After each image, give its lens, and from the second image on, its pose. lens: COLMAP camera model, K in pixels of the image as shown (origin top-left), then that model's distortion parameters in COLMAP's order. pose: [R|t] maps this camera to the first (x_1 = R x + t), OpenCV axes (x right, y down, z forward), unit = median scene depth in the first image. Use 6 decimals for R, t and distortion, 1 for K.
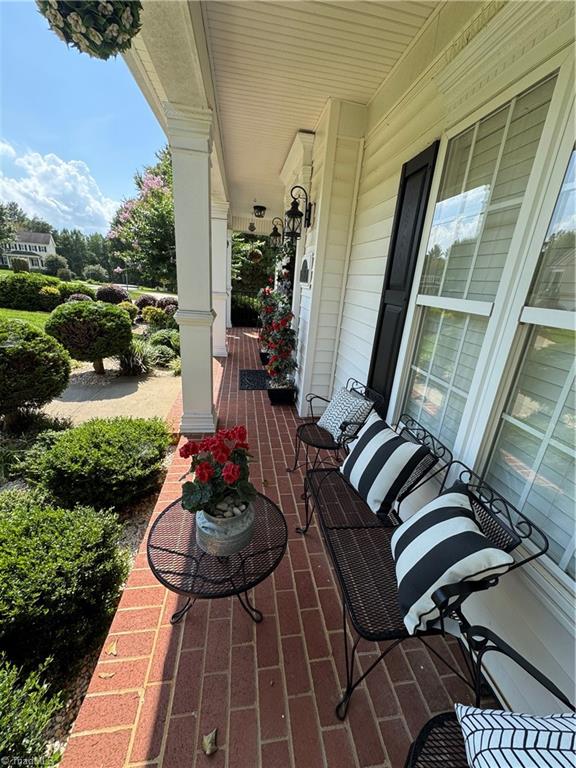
lens RADIAL K [[304.6, 0, 288.0], [0, 304.6, 384.0], [0, 0, 1]] dist [0.000151, 0.000382]
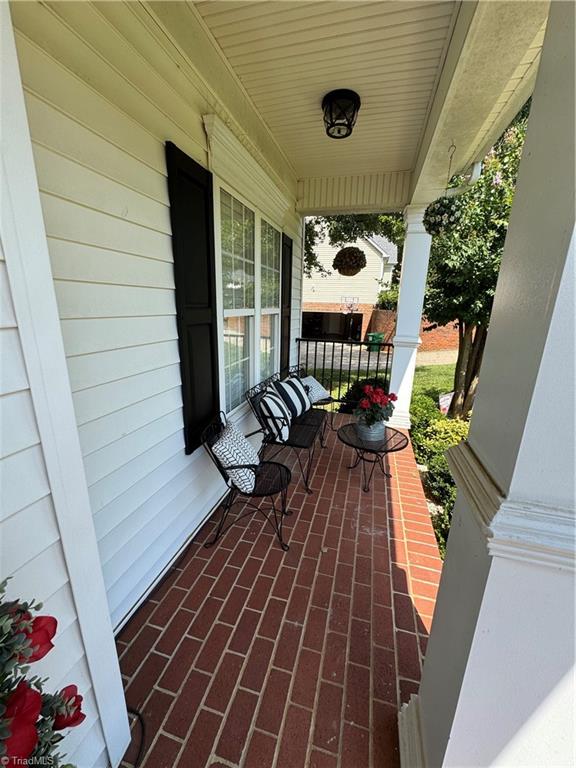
lens RADIAL K [[304.6, 0, 288.0], [0, 304.6, 384.0], [0, 0, 1]] dist [0.000151, 0.000382]
pose [[-0.911485, -0.195108, 0.362115, -0.326121], [0.042097, 0.831477, 0.553963, -0.782369], [-0.409173, 0.520172, -0.749665, 2.168610]]
